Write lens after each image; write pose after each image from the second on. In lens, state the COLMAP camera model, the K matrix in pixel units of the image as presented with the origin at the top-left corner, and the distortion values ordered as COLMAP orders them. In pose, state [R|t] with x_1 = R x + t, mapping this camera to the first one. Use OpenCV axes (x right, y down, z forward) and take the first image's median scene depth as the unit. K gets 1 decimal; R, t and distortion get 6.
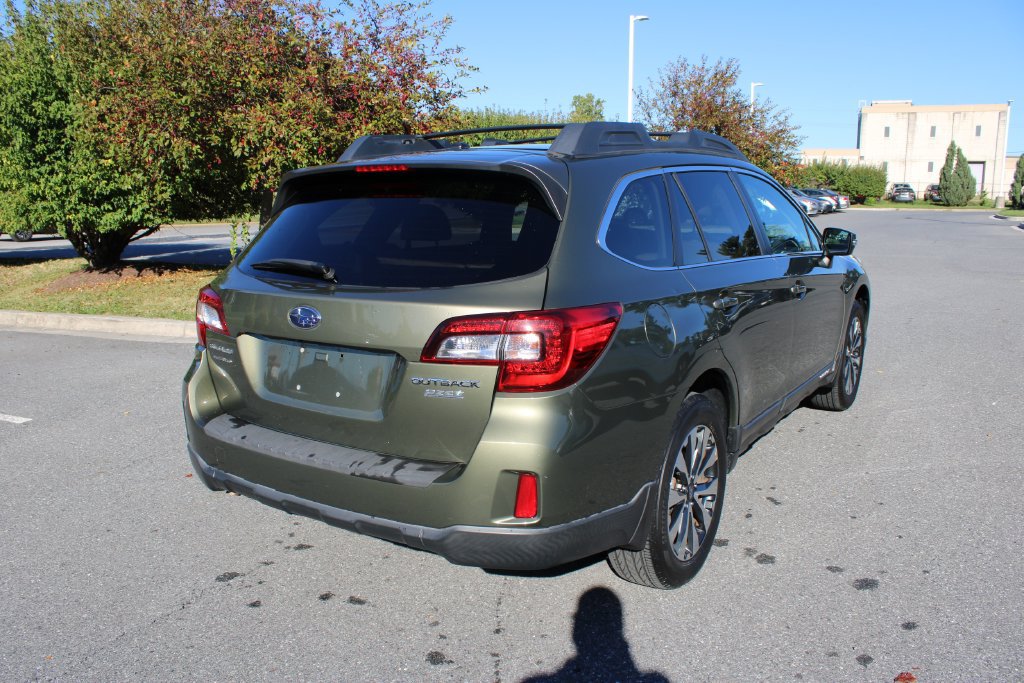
lens RADIAL K [[853.3, 0, 497.0], [0, 853.3, 349.6], [0, 0, 1]] dist [-0.161135, 0.141597]
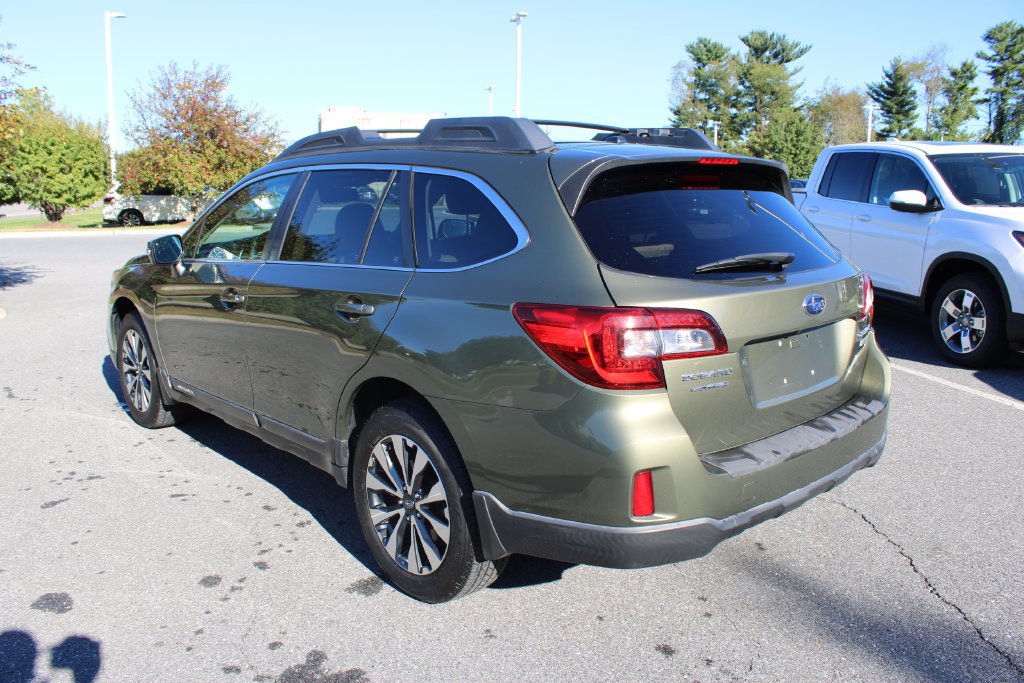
lens RADIAL K [[853.3, 0, 502.5], [0, 853.3, 348.0], [0, 0, 1]] dist [-0.161135, 0.141597]
pose [[0.814422, -0.093076, 0.572760, -0.121237], [0.095031, 0.995119, 0.026585, 0.021764], [-0.572439, 0.032778, 0.819292, -0.093817]]
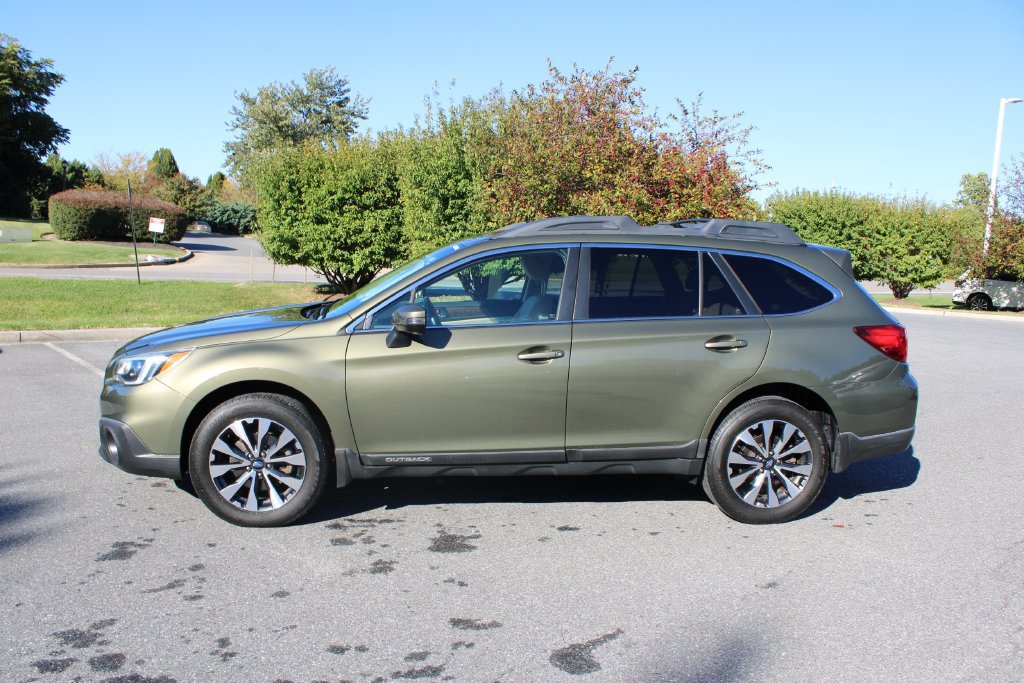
lens RADIAL K [[853.3, 0, 500.6], [0, 853.3, 355.9], [0, 0, 1]] dist [-0.161135, 0.141597]
pose [[0.910102, 0.098256, -0.402566, 0.108674], [-0.126296, 0.991032, -0.043639, 0.041183], [0.394668, 0.090558, 0.914350, -0.223625]]
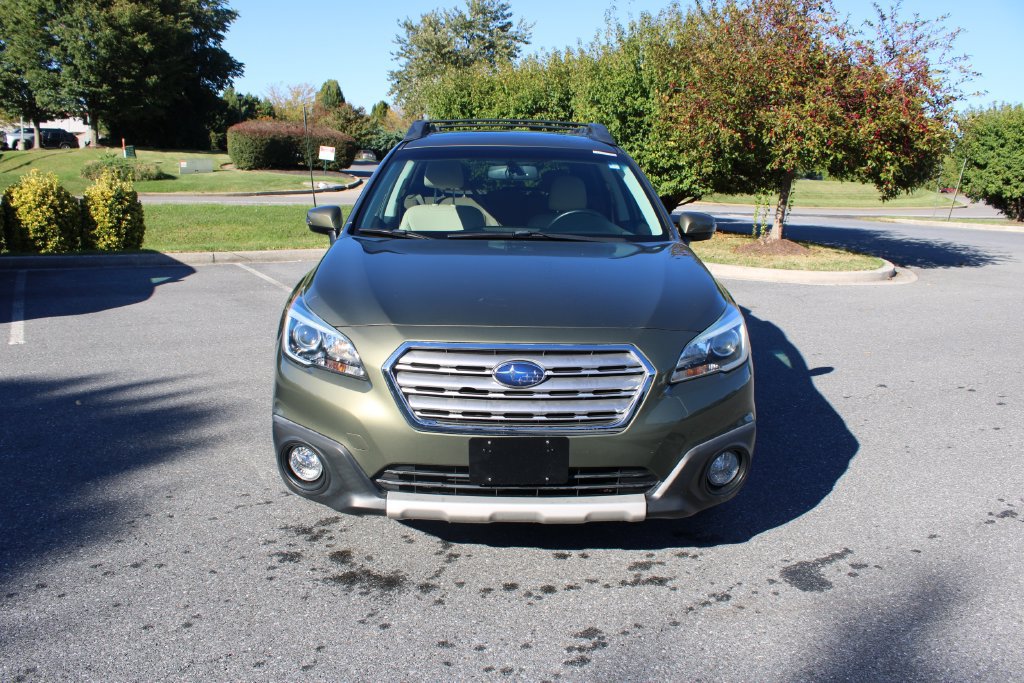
lens RADIAL K [[853.3, 0, 506.1], [0, 853.3, 348.2], [0, 0, 1]] dist [-0.161135, 0.141597]
pose [[0.822486, 0.145598, -0.549835, 0.087604], [-0.137700, 0.988896, 0.055881, 0.051152], [0.551866, 0.029751, 0.833402, -0.226597]]
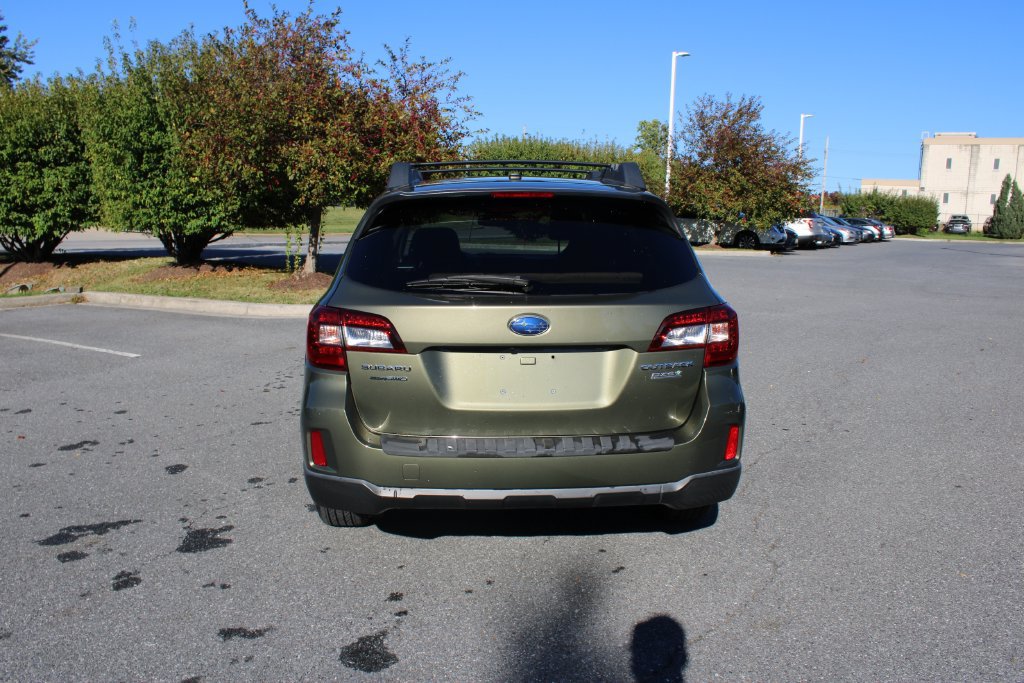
lens RADIAL K [[853.3, 0, 502.5], [0, 853.3, 352.1], [0, 0, 1]] dist [-0.161135, 0.141597]
pose [[0.996813, 0.039068, -0.069549, 0.086143], [-0.040436, 0.999013, -0.018361, 0.036739], [0.068763, 0.021114, 0.997410, -0.206037]]
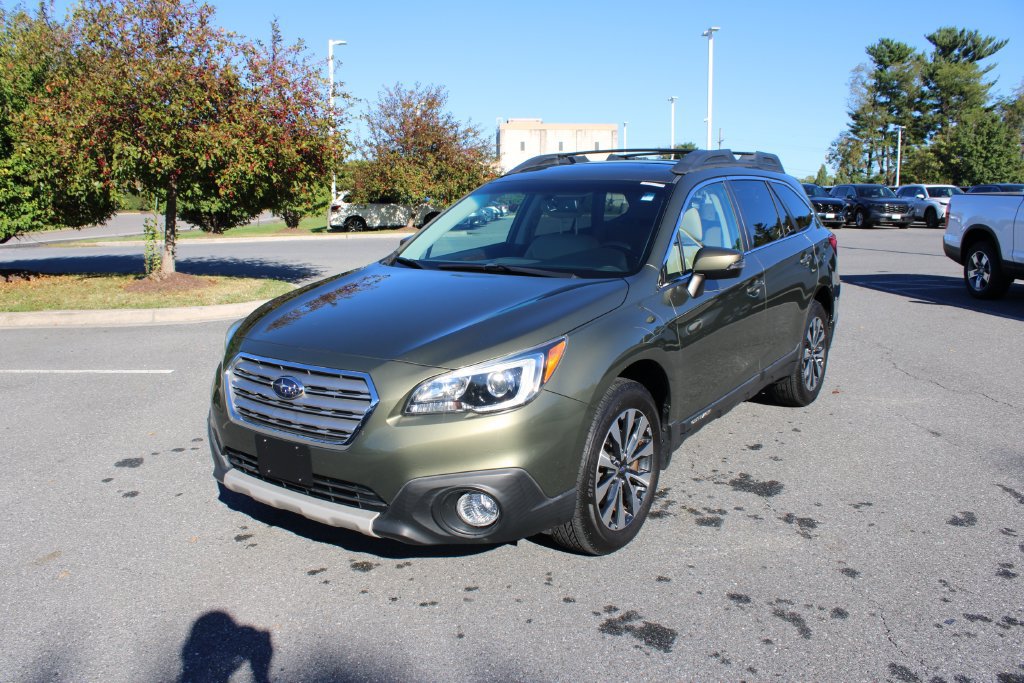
lens RADIAL K [[853.3, 0, 502.8], [0, 853.3, 346.5], [0, 0, 1]] dist [-0.161135, 0.141597]
pose [[0.910047, -0.070468, 0.408472, -0.284528], [0.078129, 0.996941, -0.002077, 0.041292], [-0.407076, 0.033804, 0.912769, -0.174515]]
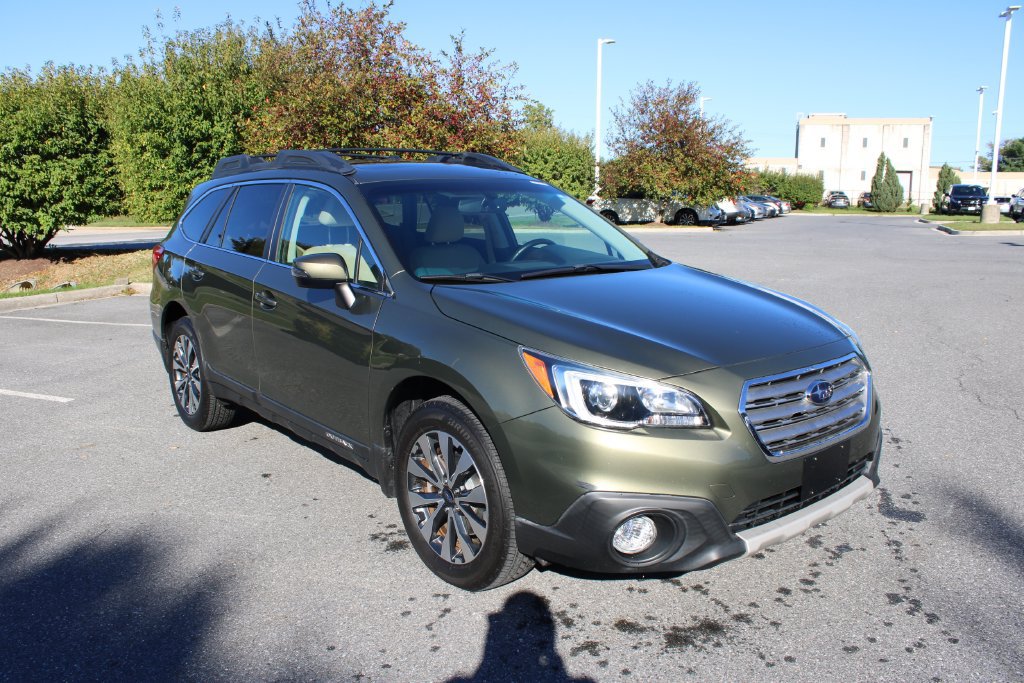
lens RADIAL K [[853.3, 0, 502.7], [0, 853.3, 349.5], [0, 0, 1]] dist [-0.161135, 0.141597]
pose [[0.997348, -0.009026, 0.072225, -0.138545], [0.009643, 0.999920, -0.008190, 0.058628], [-0.072145, 0.008864, 0.997355, -0.272802]]
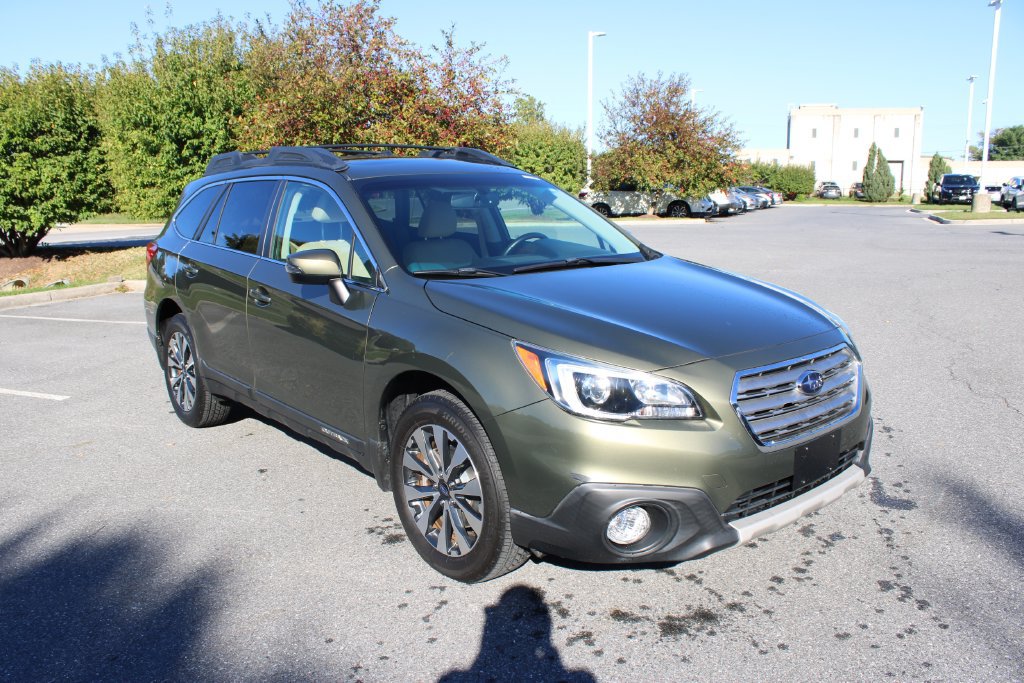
lens RADIAL K [[853.3, 0, 502.6], [0, 853.3, 348.4], [0, 0, 1]] dist [-0.161135, 0.141597]
pose [[0.996663, -0.019519, 0.079252, -0.138583], [0.019723, 0.999804, -0.001790, 0.058572], [-0.079202, 0.003347, 0.996853, -0.274838]]
